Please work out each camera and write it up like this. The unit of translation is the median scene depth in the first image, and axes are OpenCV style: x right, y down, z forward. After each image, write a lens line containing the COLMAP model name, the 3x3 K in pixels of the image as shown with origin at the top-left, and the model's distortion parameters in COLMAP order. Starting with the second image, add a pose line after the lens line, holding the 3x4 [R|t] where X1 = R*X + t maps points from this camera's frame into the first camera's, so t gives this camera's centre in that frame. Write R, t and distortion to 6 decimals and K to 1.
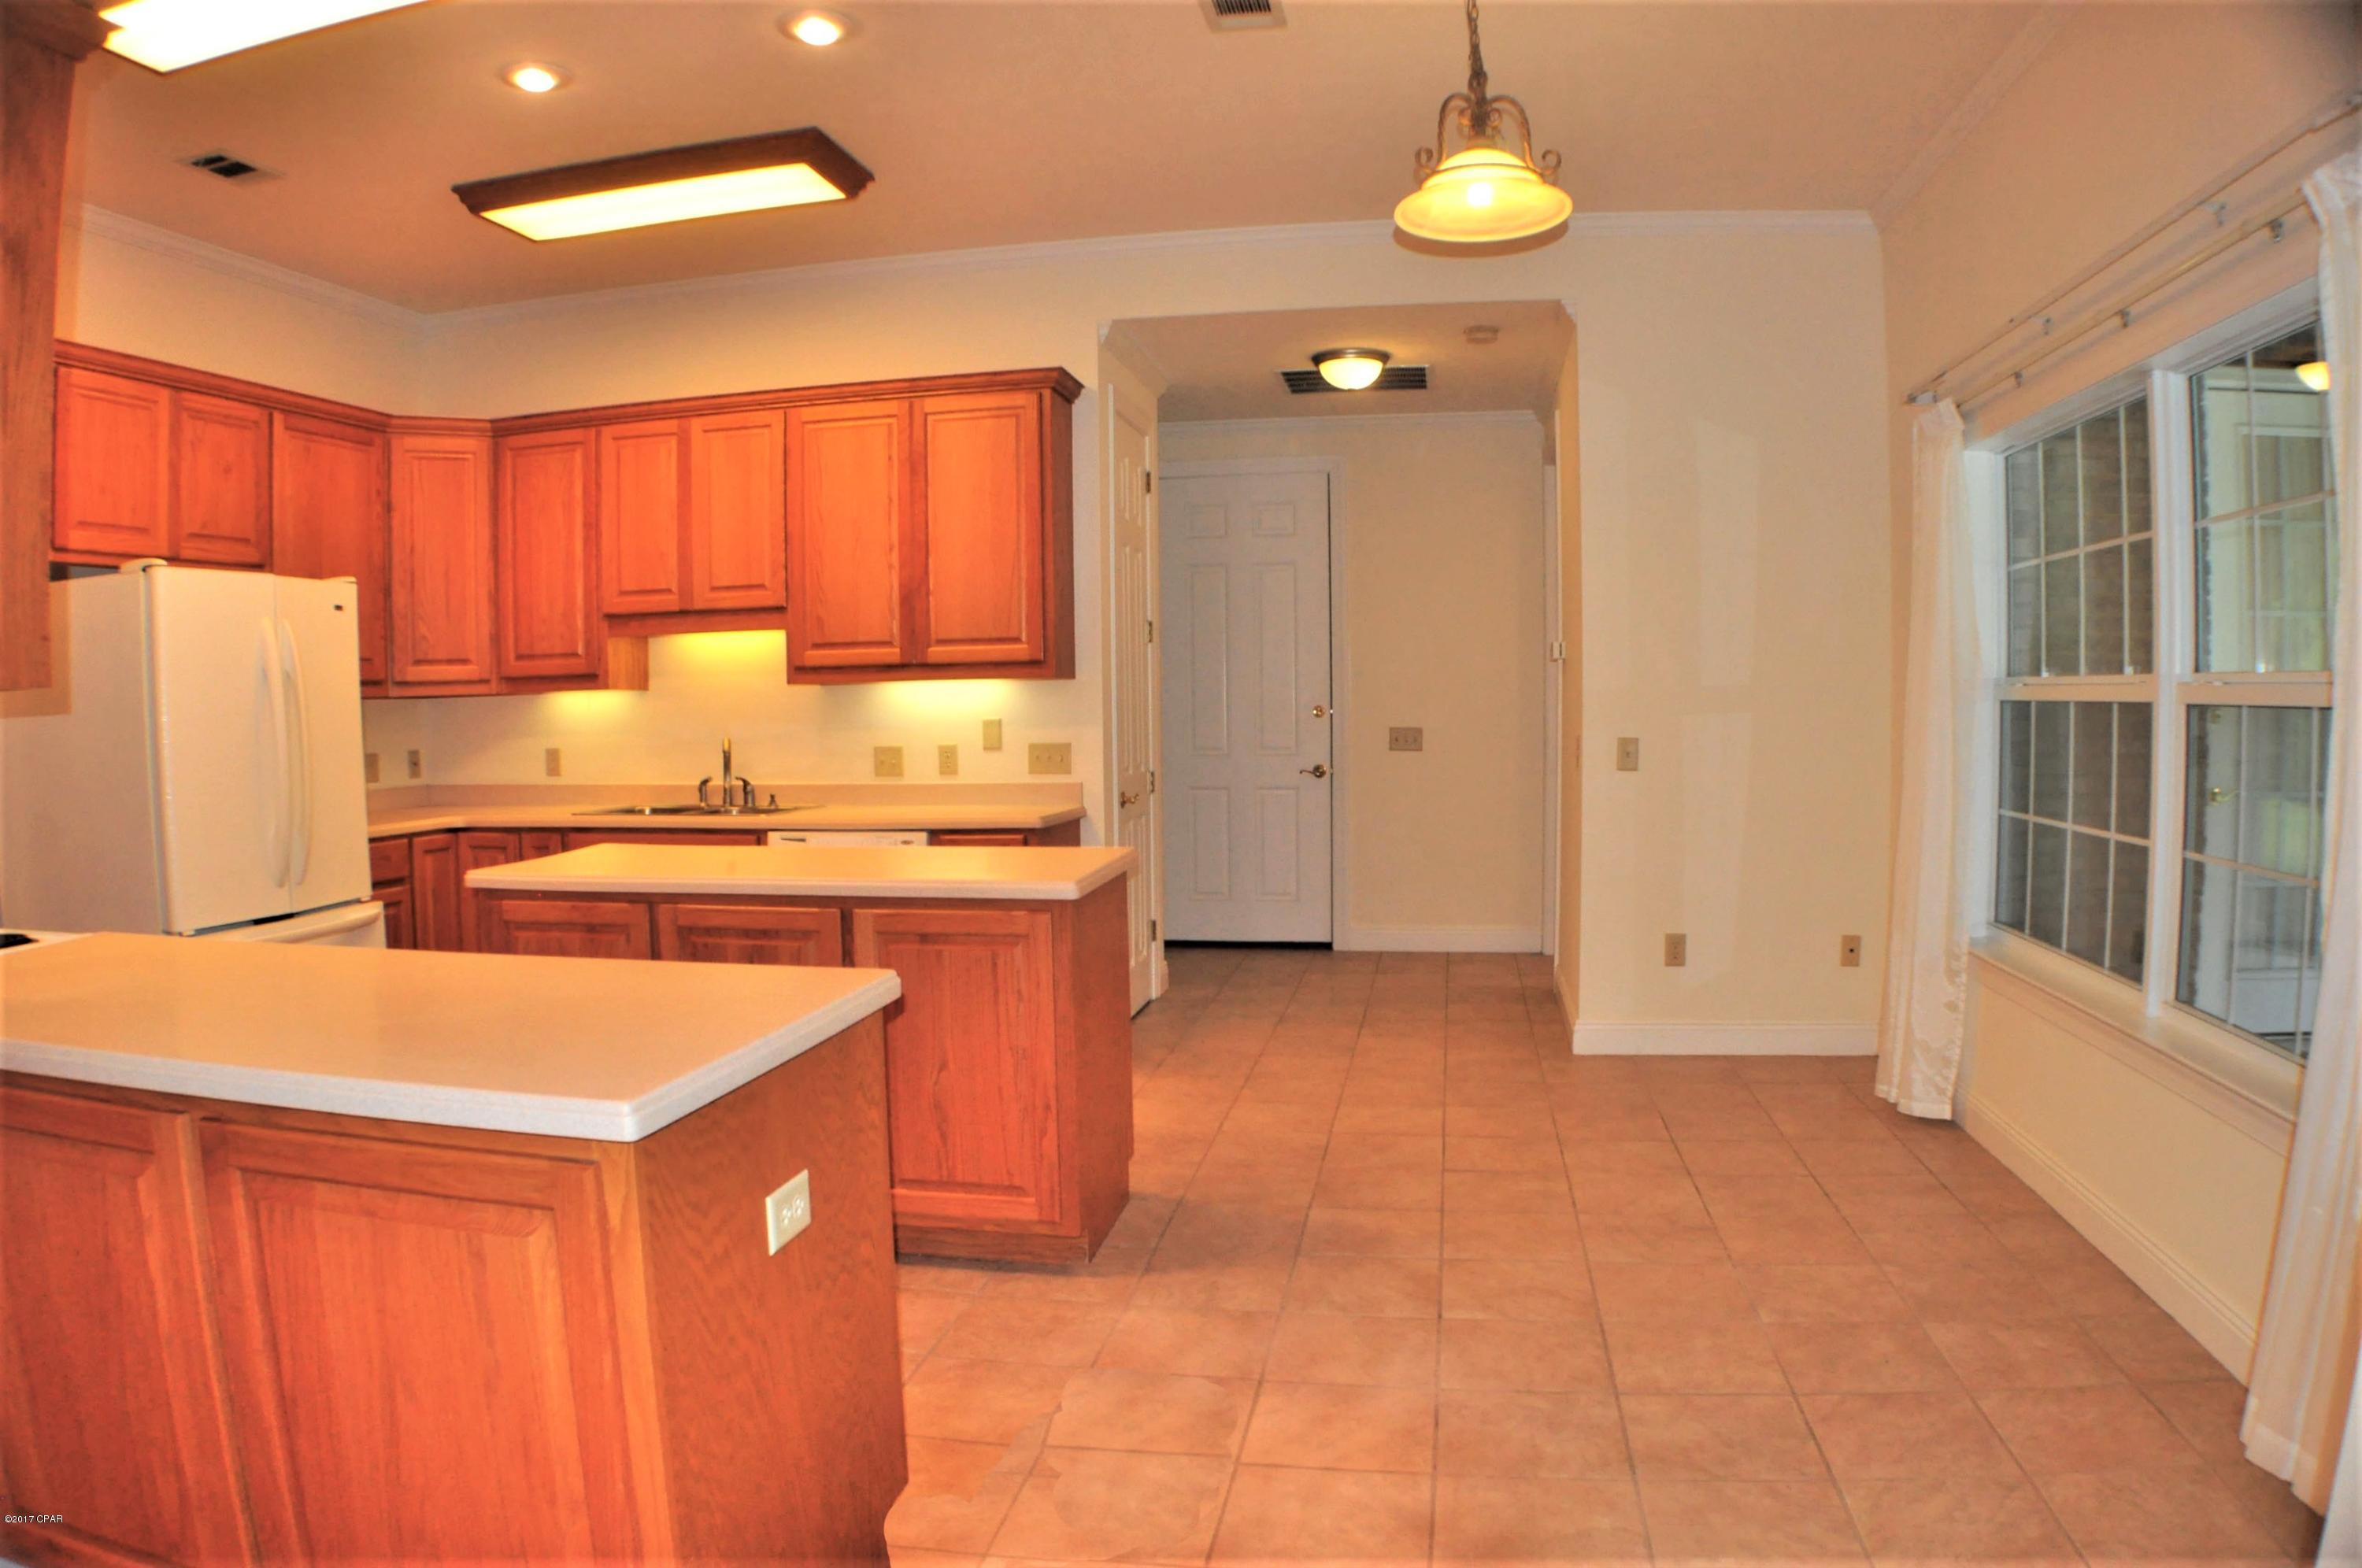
lens RADIAL K [[1528.0, 0, 1167.5], [0, 1528.0, 802.7], [0, 0, 1]] dist [-0.214212, 0.049417]
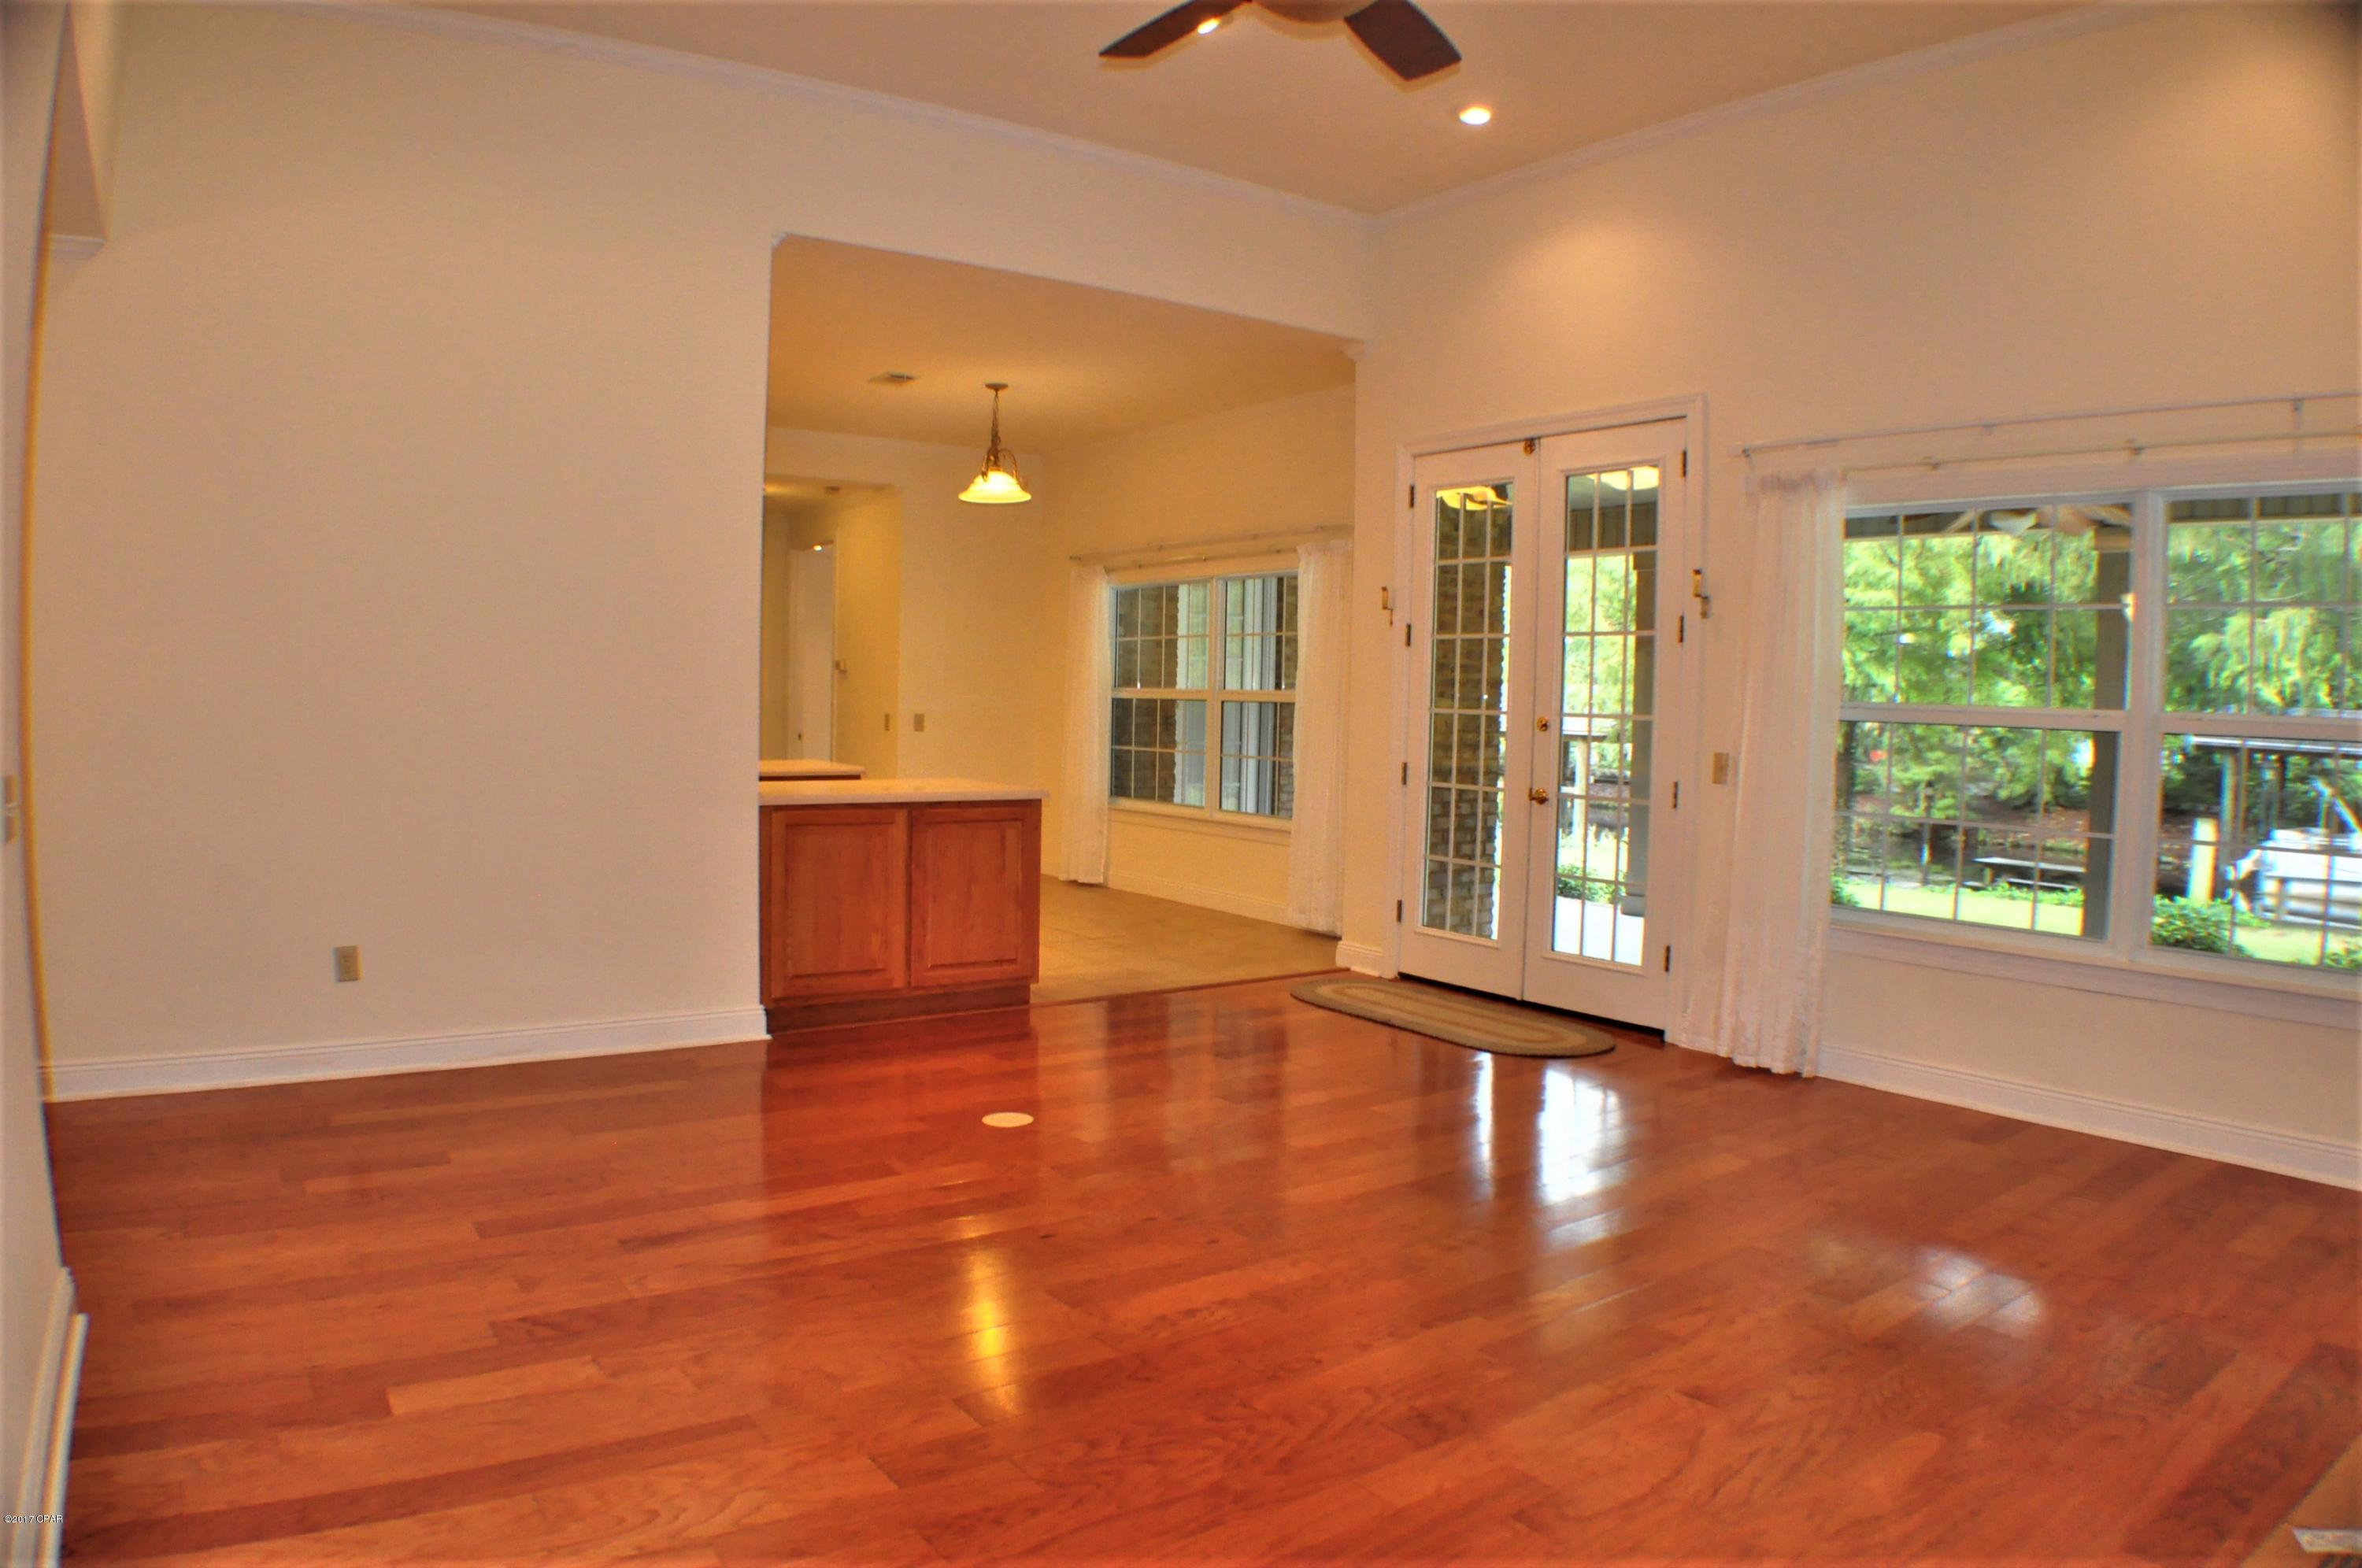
lens RADIAL K [[1528.0, 0, 1167.5], [0, 1528.0, 802.7], [0, 0, 1]] dist [-0.214212, 0.049417]
pose [[0.698083, -0.021079, 0.715706, -0.825537], [0.017662, 0.999769, 0.012219, 0.049933], [-0.715799, 0.004111, 0.698295, -0.573862]]
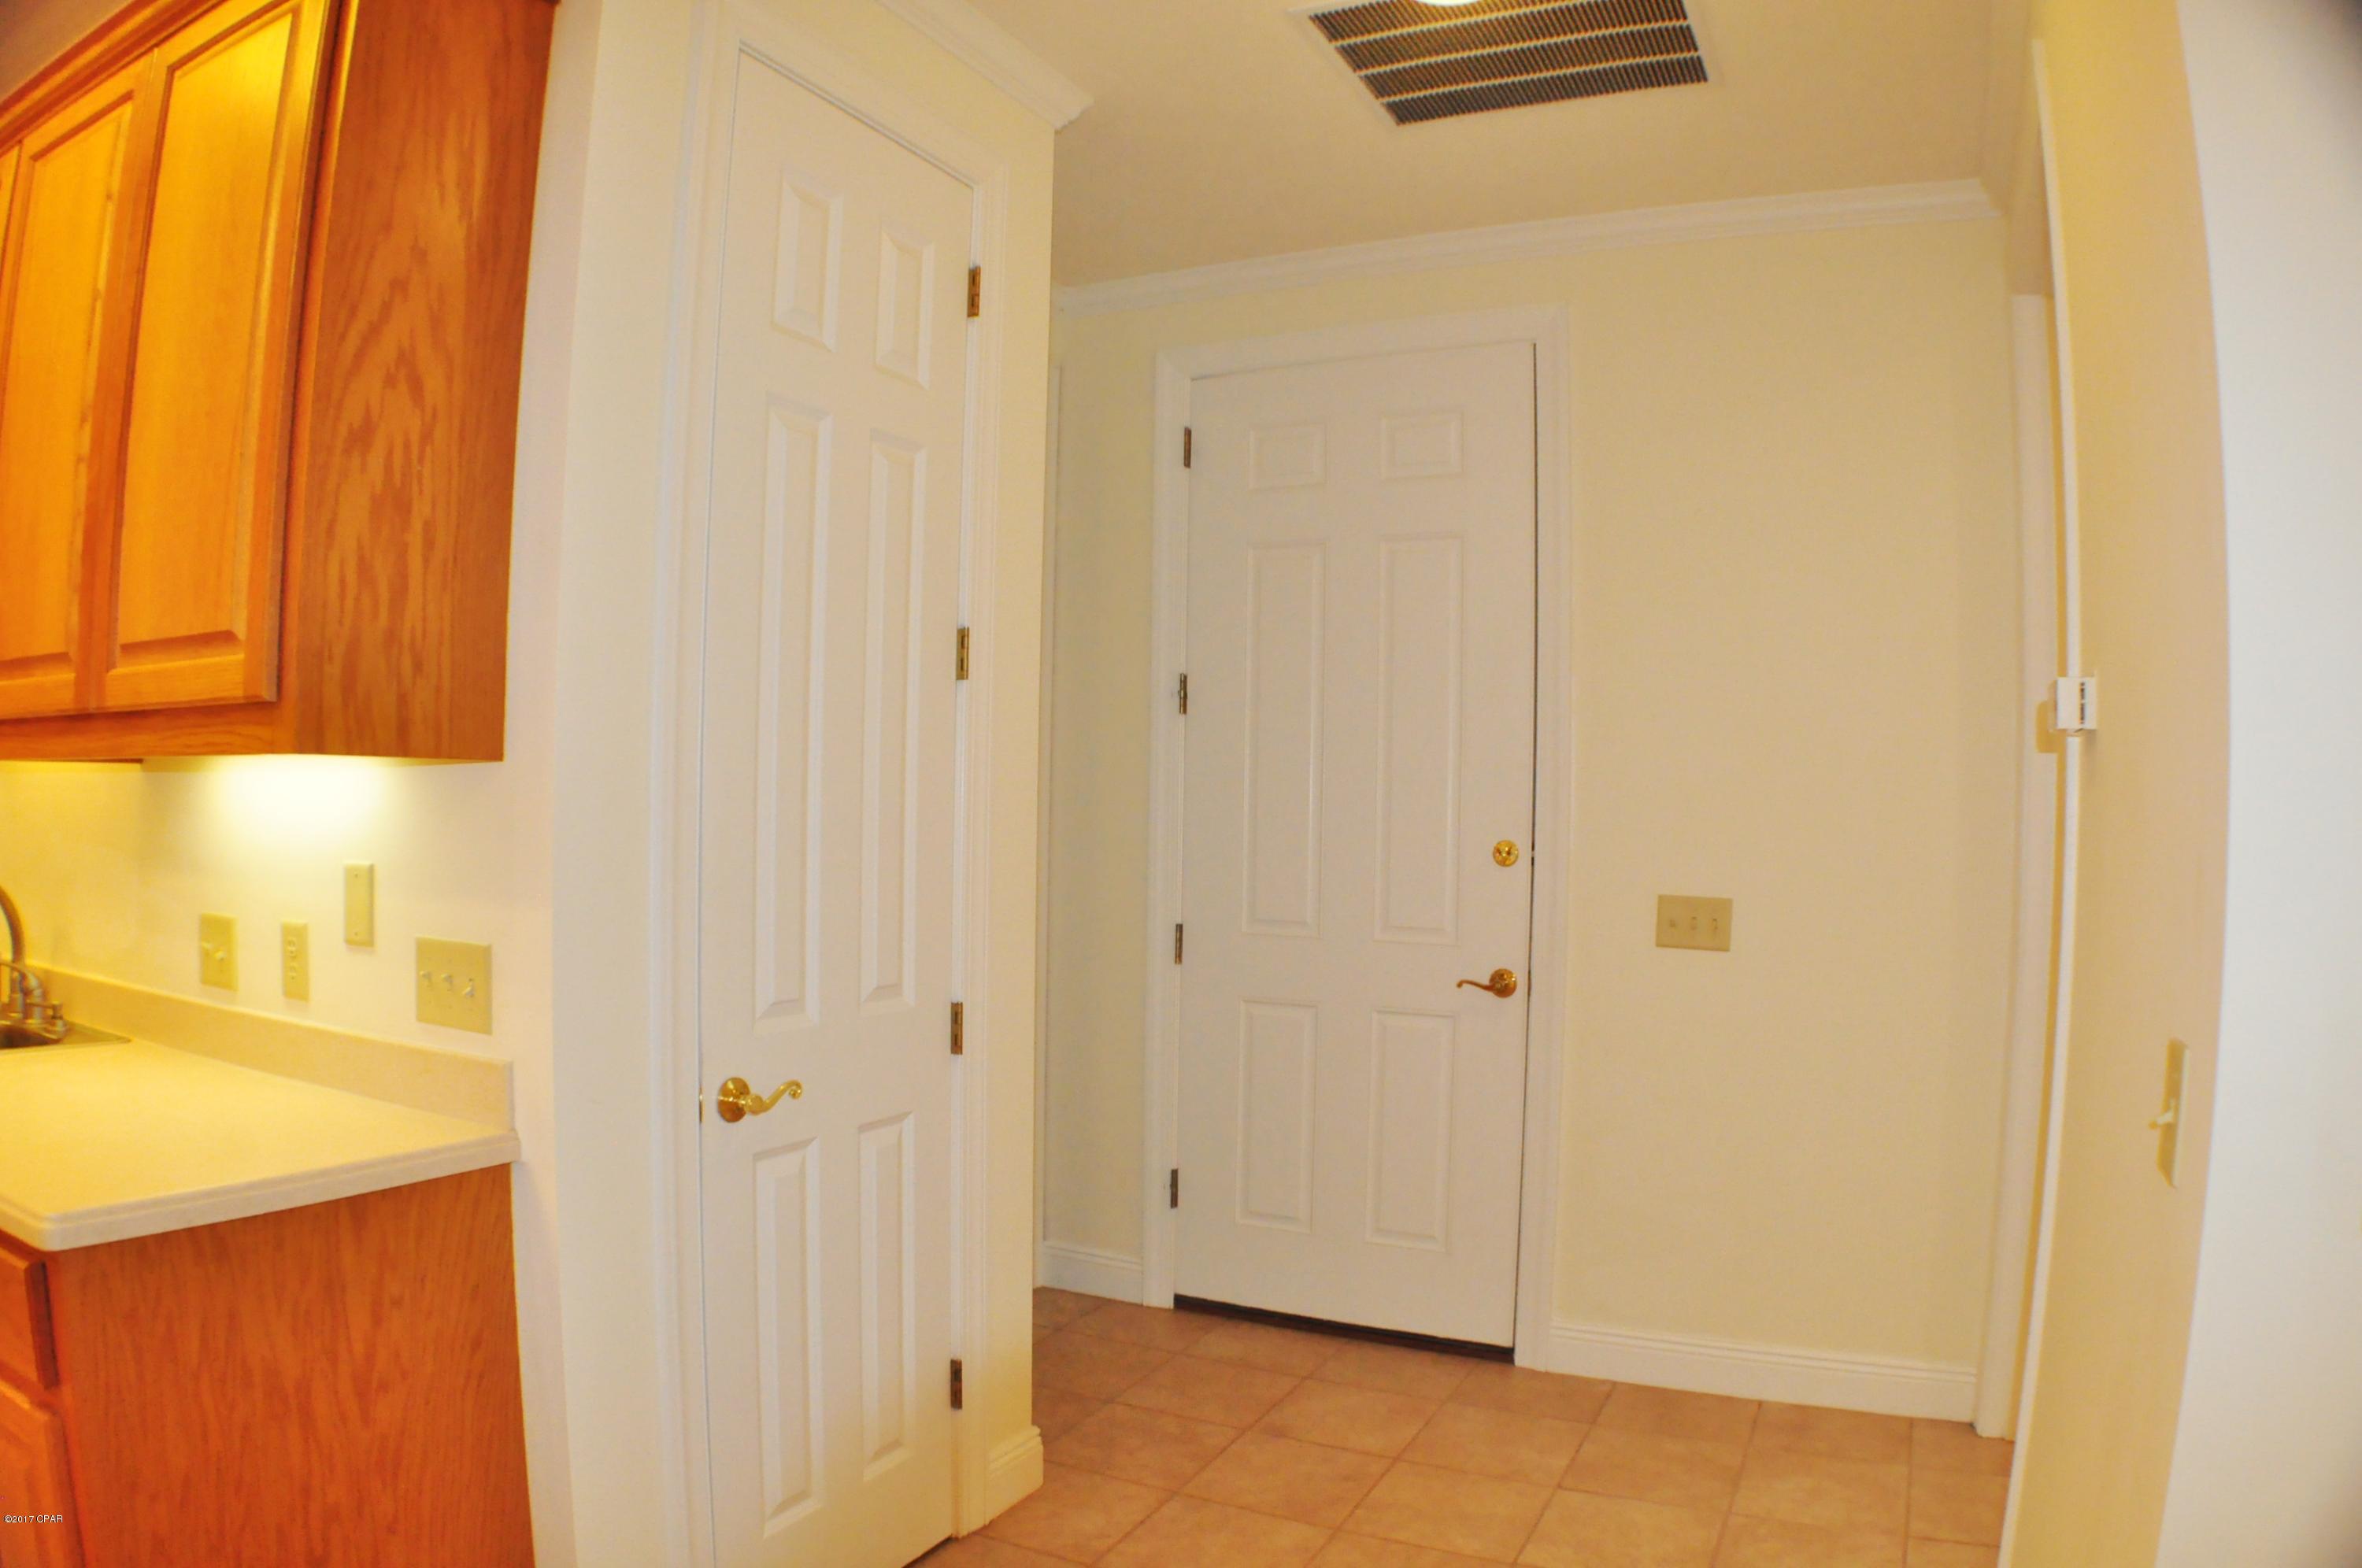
lens RADIAL K [[1528.0, 0, 1167.5], [0, 1528.0, 802.7], [0, 0, 1]] dist [-0.214212, 0.049417]
pose [[0.957275, 0.028701, -0.287750, 0.178111], [-0.046632, 0.997361, -0.055654, -0.060487], [0.285393, 0.066695, 0.956087, 0.726498]]
